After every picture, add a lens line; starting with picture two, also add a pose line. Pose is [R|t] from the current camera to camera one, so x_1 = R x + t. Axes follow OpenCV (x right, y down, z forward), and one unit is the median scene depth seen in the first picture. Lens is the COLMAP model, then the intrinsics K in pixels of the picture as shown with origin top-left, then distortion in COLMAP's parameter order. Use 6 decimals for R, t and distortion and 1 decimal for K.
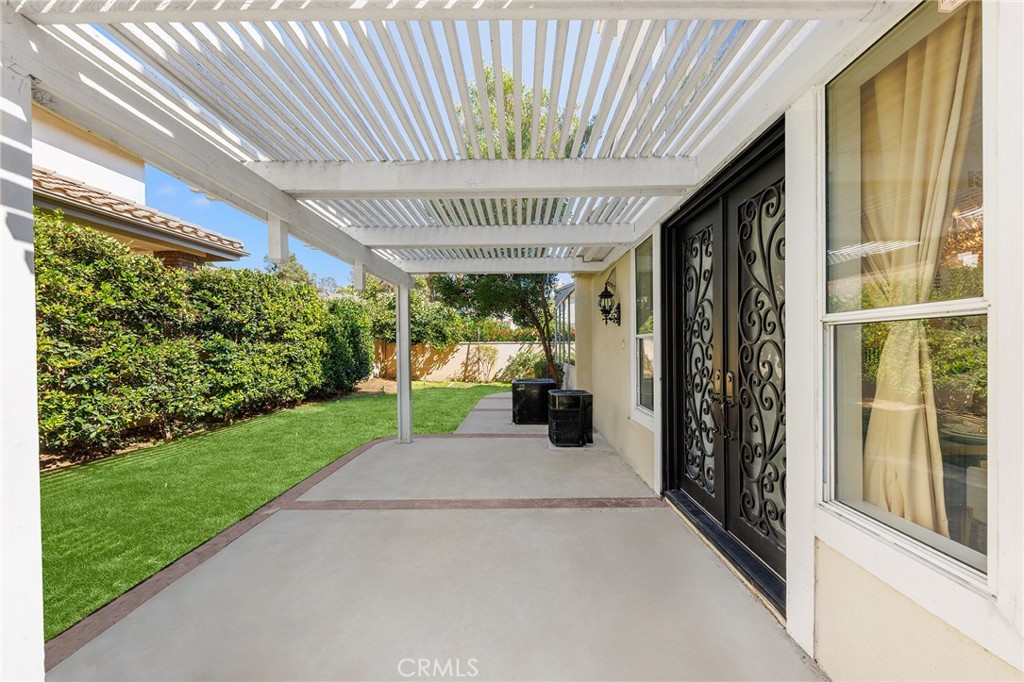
lens RADIAL K [[352.4, 0, 512.0], [0, 352.4, 341.0], [0, 0, 1]] dist [0.000991, -0.000004]
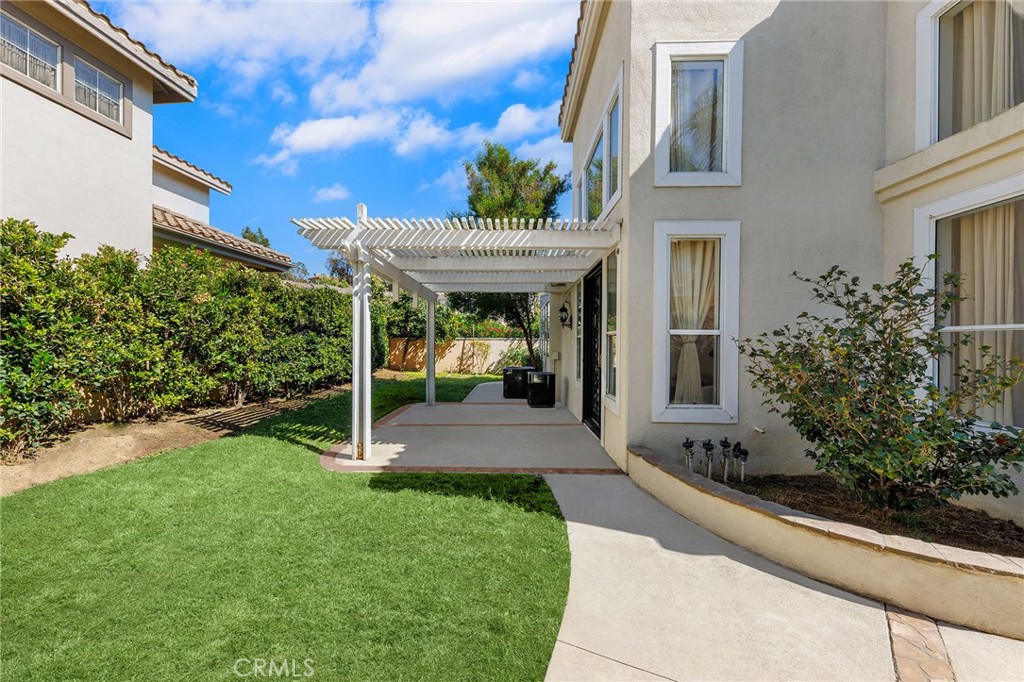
lens RADIAL K [[404.9, 0, 498.7], [0, 404.9, 343.3], [0, 0, 1]] dist [0.003109, 0.000082]
pose [[0.999863, 0.012283, -0.011071, -0.001292], [-0.012100, 0.999791, 0.016472, -0.006120], [0.011271, -0.016335, 0.999803, -0.620930]]
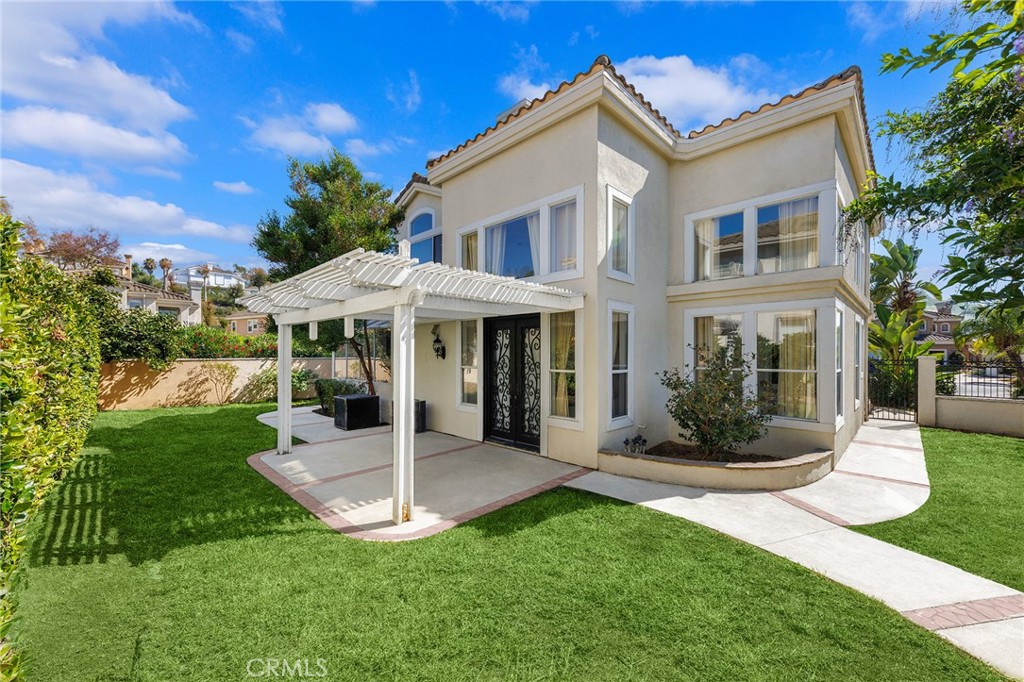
lens RADIAL K [[396.7, 0, 513.5], [0, 396.7, 352.5], [0, 0, 1]] dist [0.010218, 0.000106]
pose [[0.685536, 0.005042, 0.728021, -0.684252], [-0.016205, 0.999834, 0.008334, -0.076162], [-0.727859, -0.017511, 0.685504, -0.455418]]
